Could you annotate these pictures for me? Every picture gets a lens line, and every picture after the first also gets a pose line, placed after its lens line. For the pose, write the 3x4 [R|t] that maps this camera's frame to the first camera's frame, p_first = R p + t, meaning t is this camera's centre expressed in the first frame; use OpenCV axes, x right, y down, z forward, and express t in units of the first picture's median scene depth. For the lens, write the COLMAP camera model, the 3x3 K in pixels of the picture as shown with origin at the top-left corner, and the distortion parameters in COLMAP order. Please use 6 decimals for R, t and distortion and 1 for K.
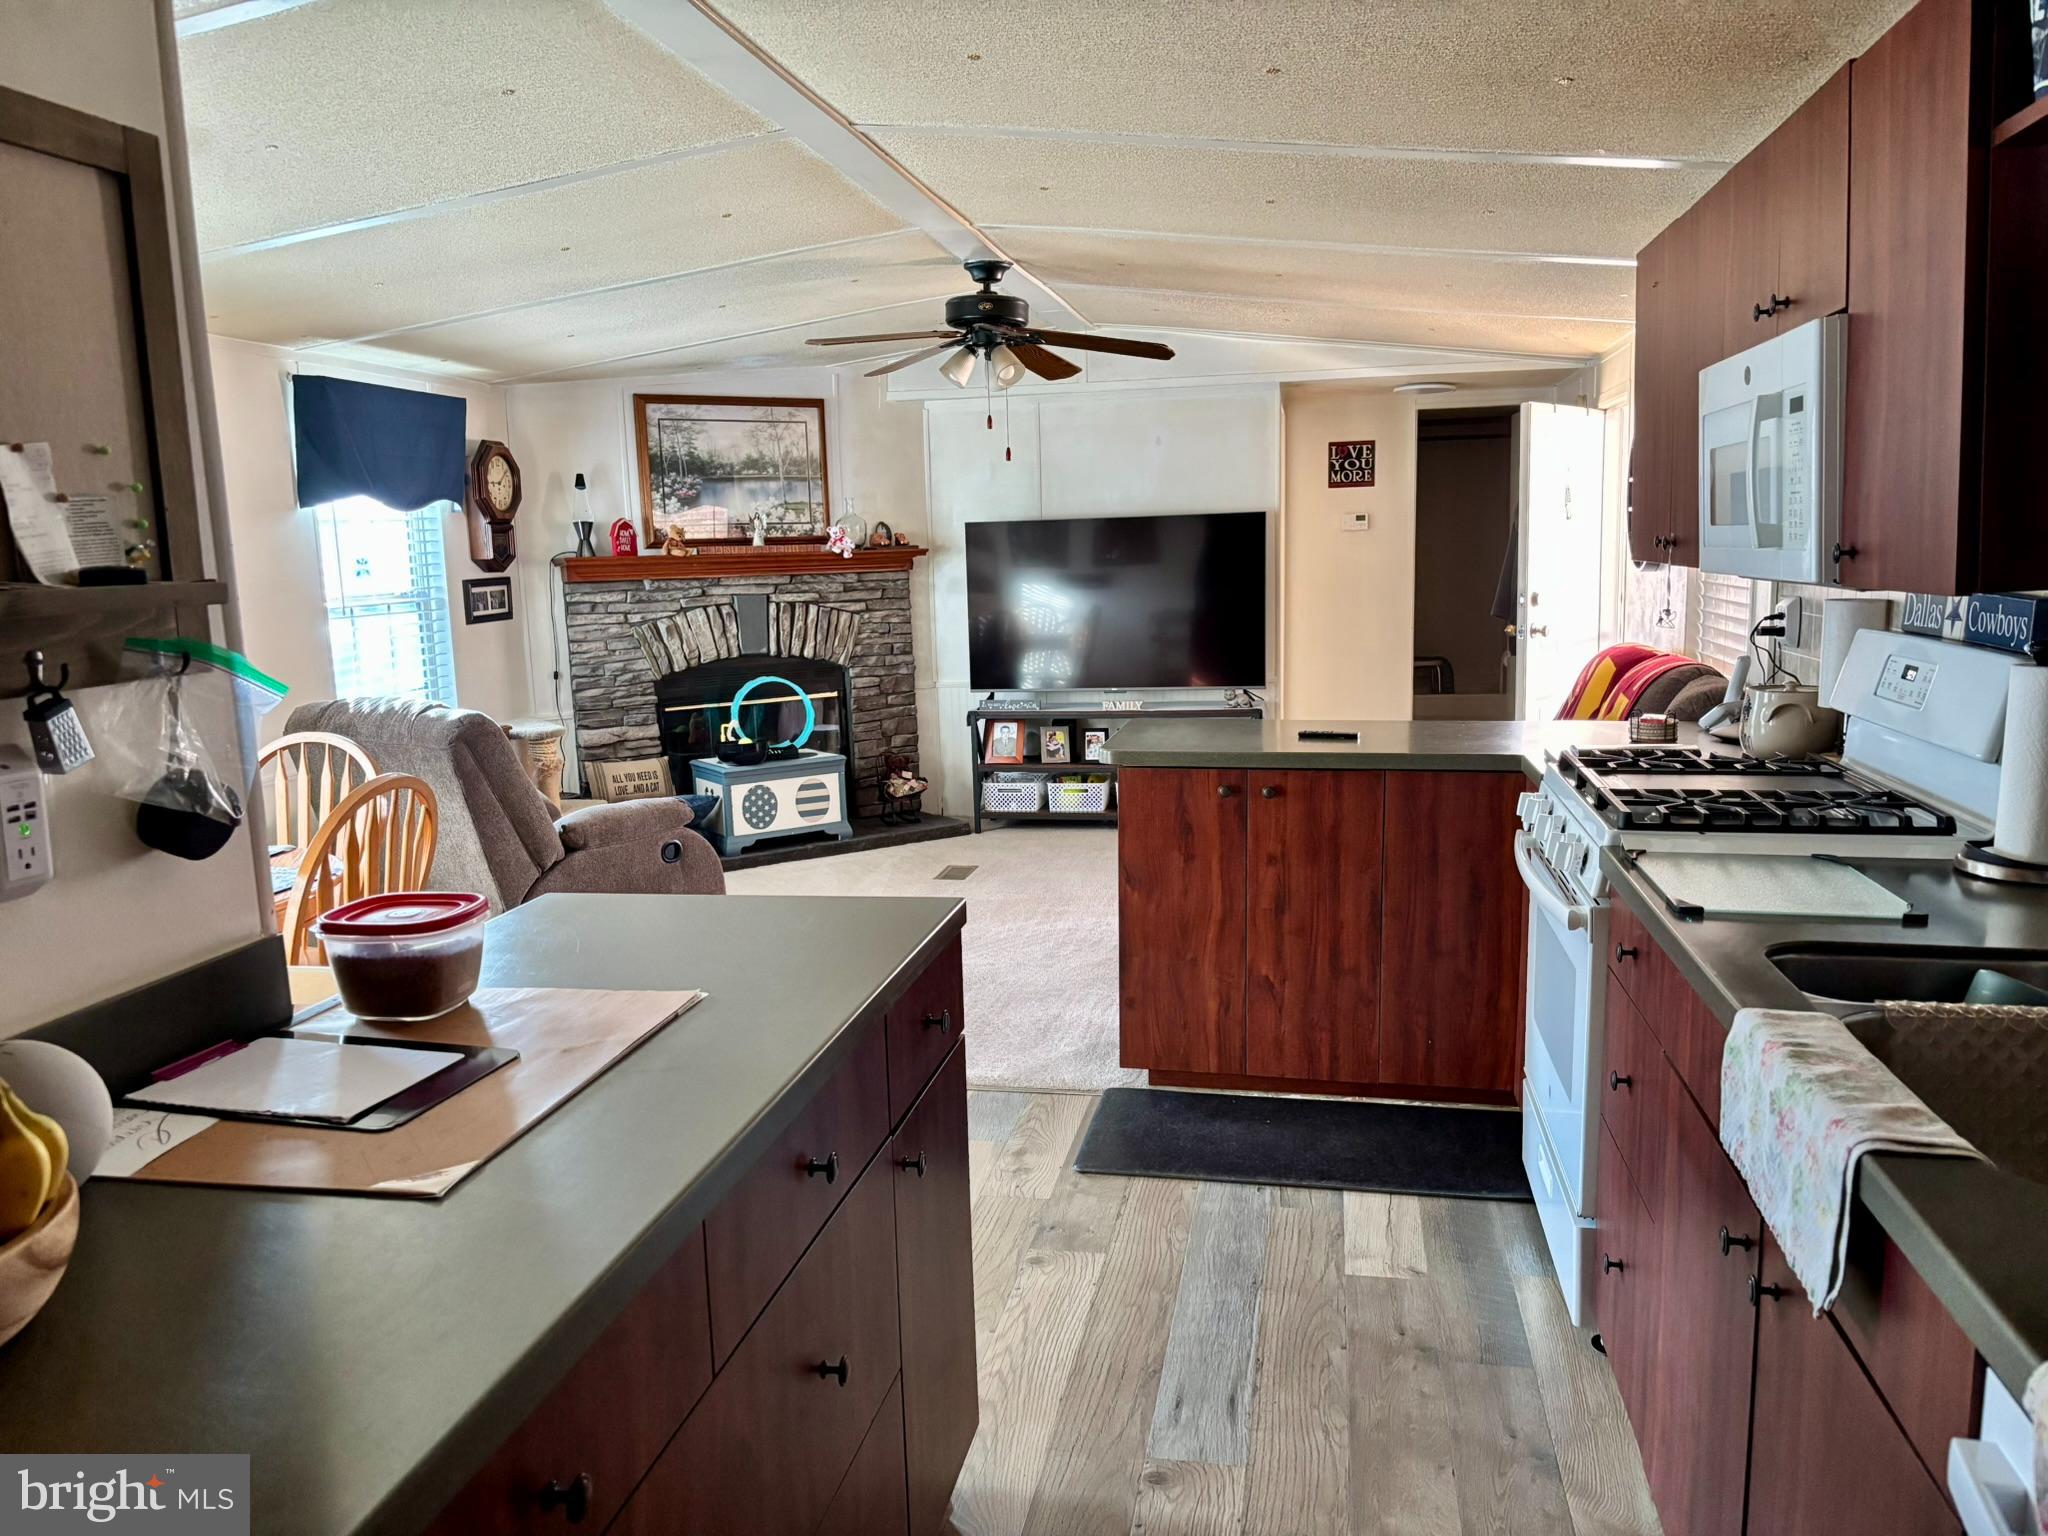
lens RADIAL K [[1535.7, 0, 1020.8], [0, 1535.7, 795.7], [0, 0, 1]] dist [0.054842, -0.066517]
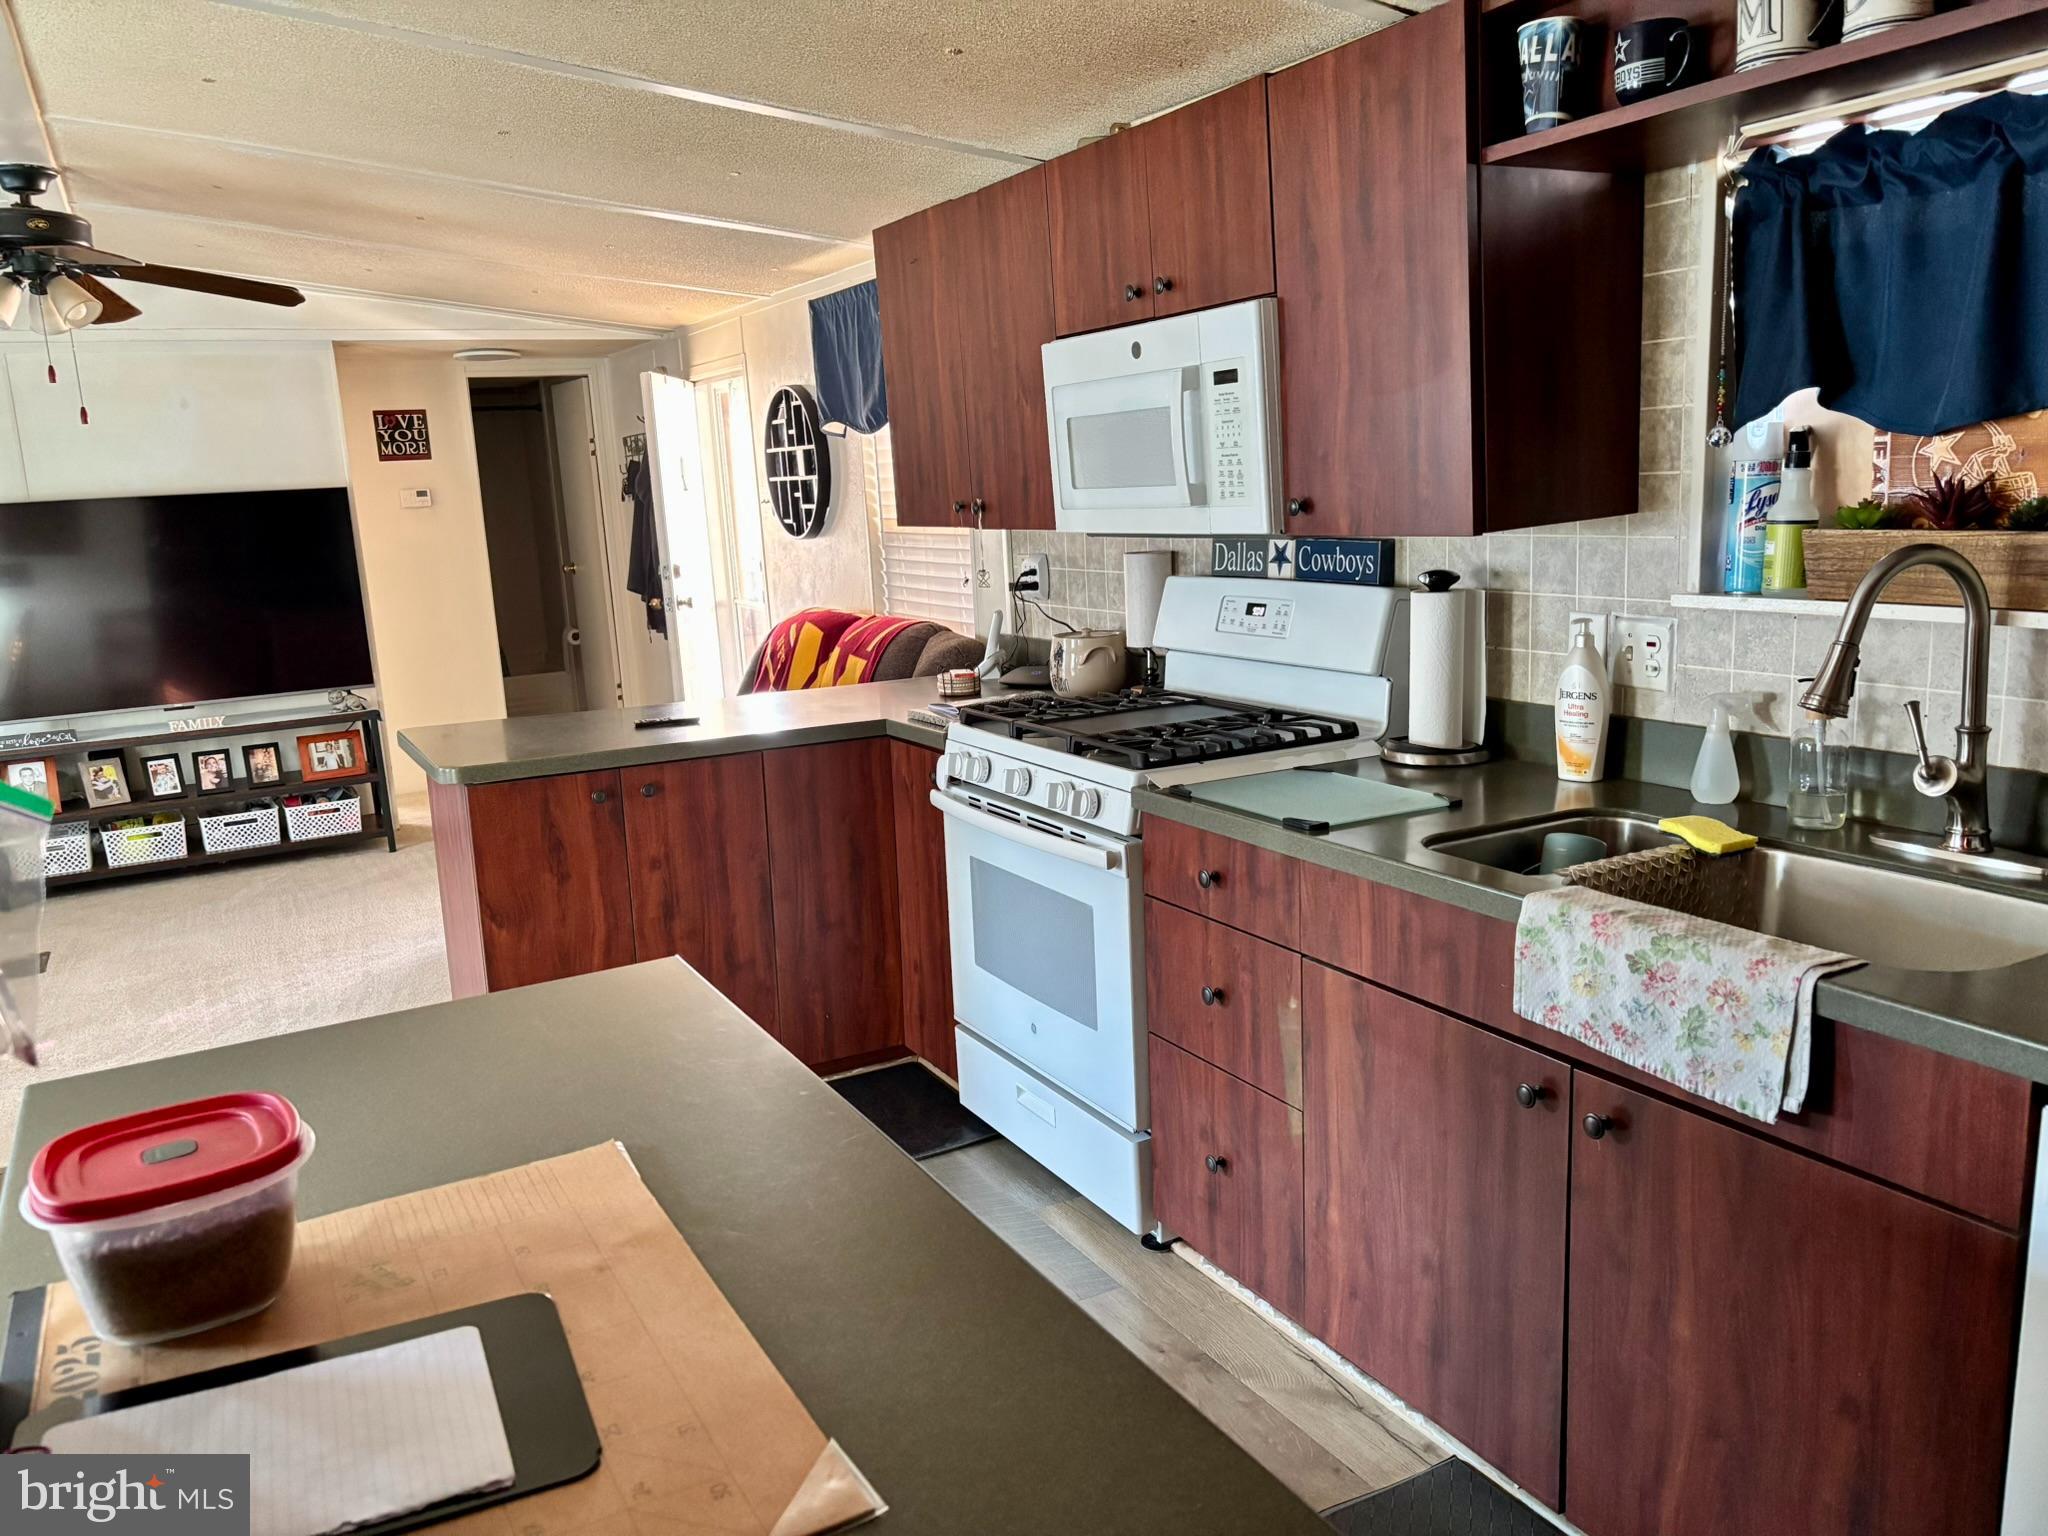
lens RADIAL K [[1535.7, 0, 1026.4], [0, 1535.7, 780.1], [0, 0, 1]] dist [0.054842, -0.066517]
pose [[0.765392, -0.136647, 0.628890, -0.130007], [0.133586, 0.989648, 0.052453, -0.014152], [-0.629547, 0.043863, 0.775723, 0.080740]]
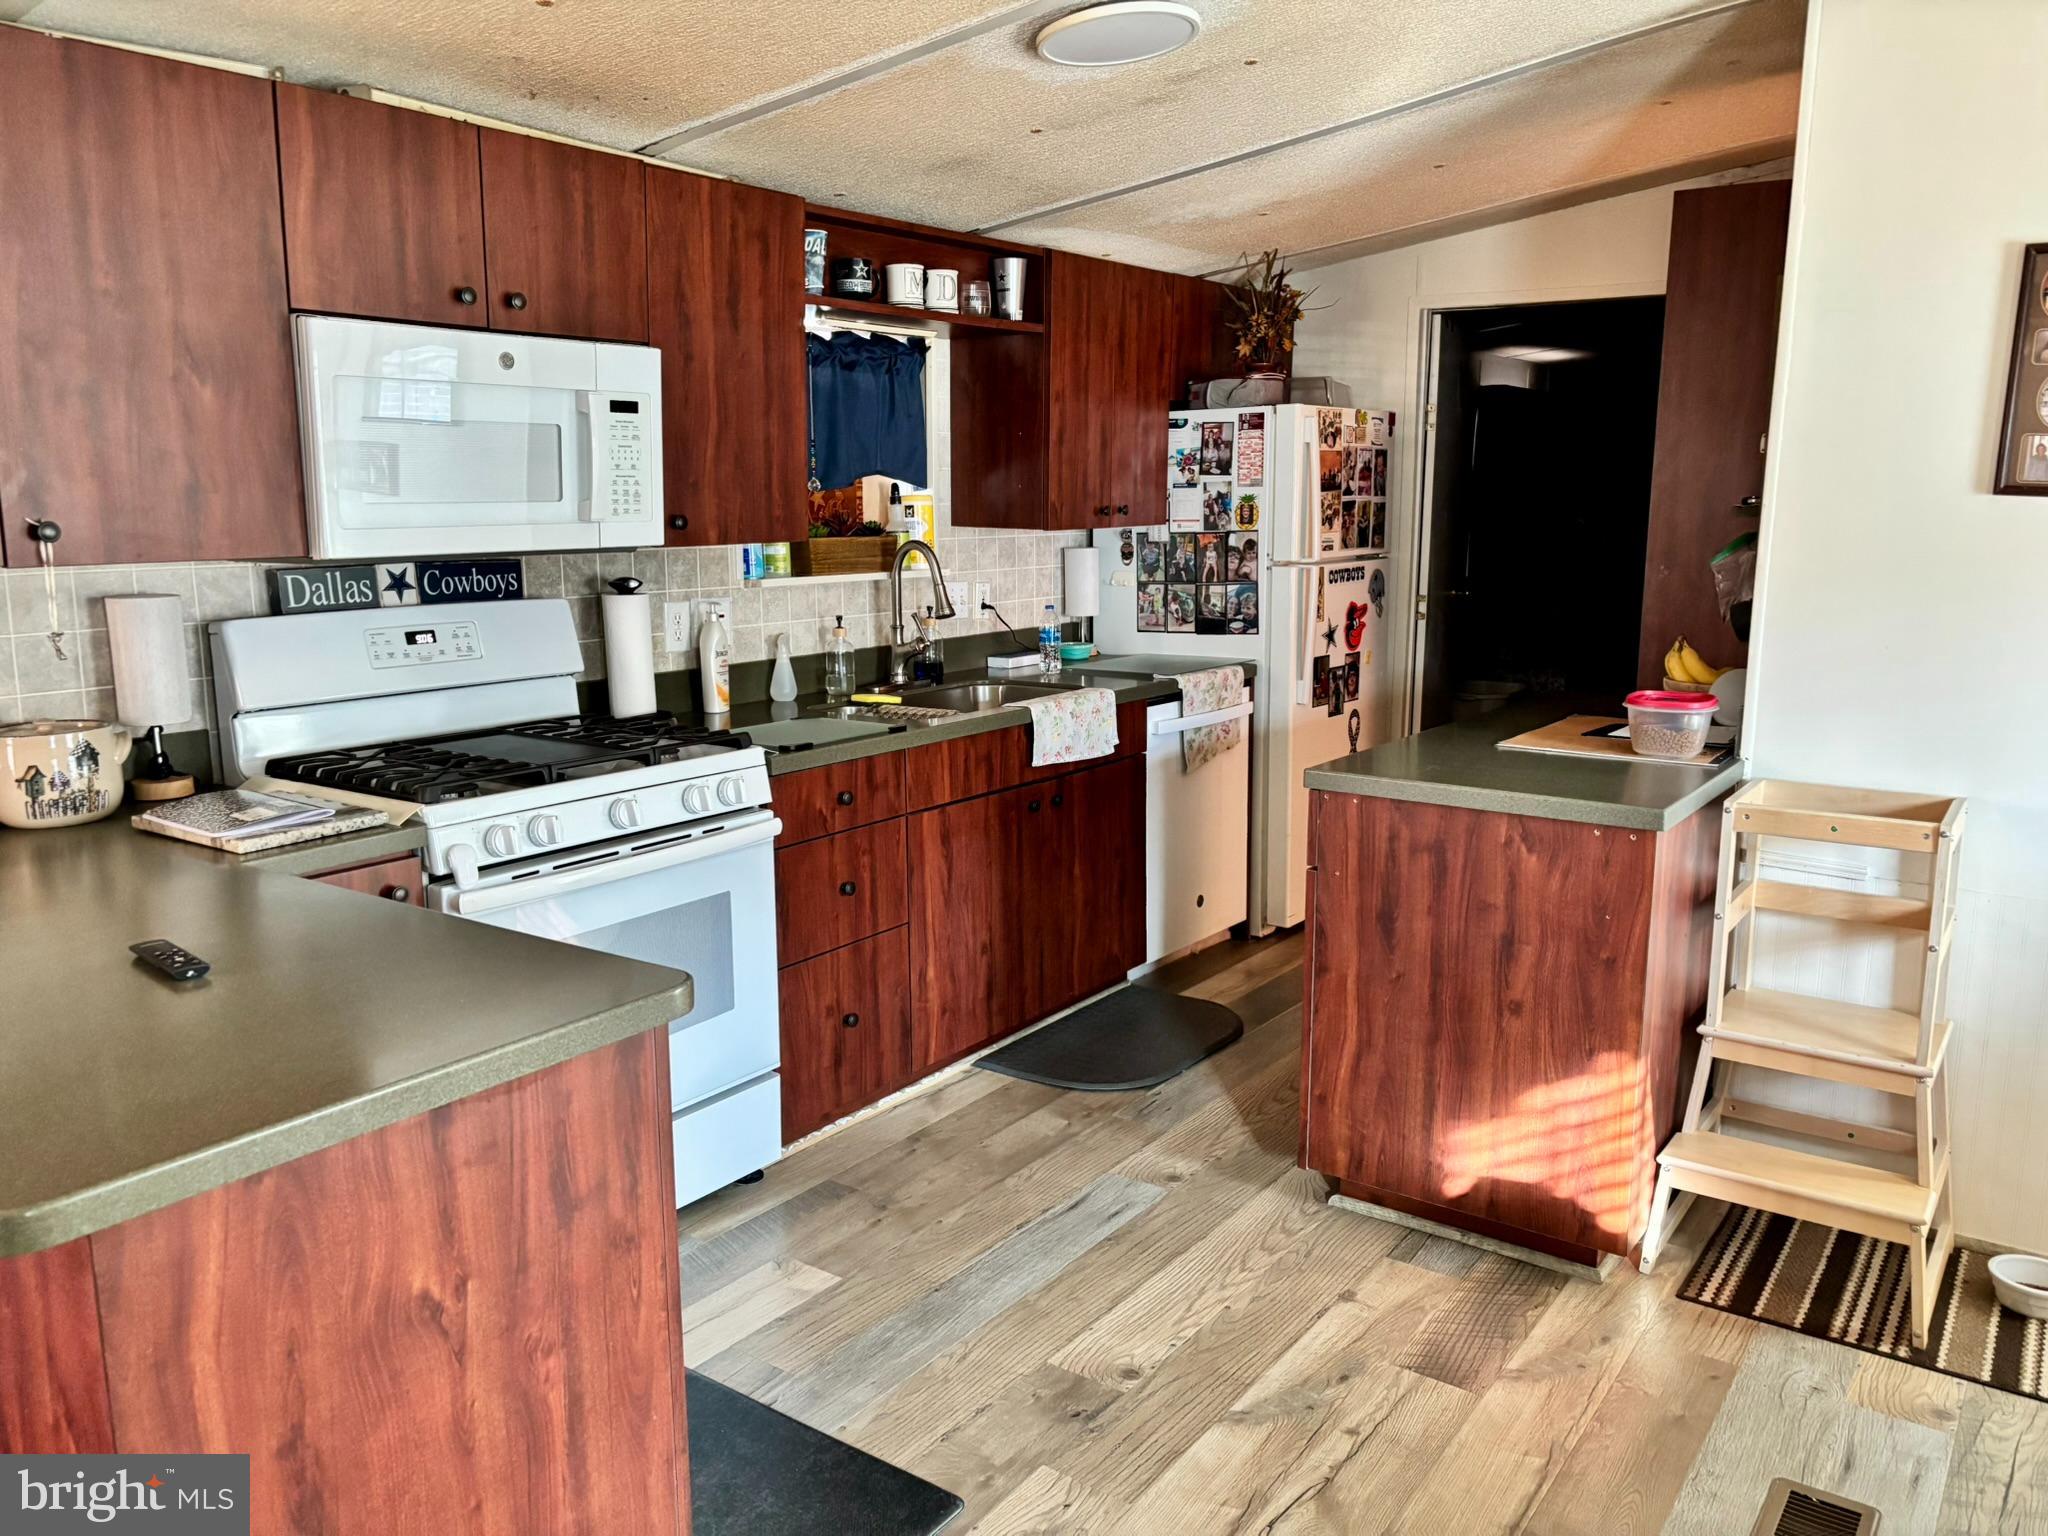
lens RADIAL K [[1535.7, 0, 1028.9], [0, 1535.7, 759.2], [0, 0, 1]] dist [0.054842, -0.066517]
pose [[-0.908981, -0.043540, 0.414558, -0.120664], [0.093996, 0.947504, 0.305615, -0.119937], [-0.406102, 0.316765, -0.857170, 0.729613]]
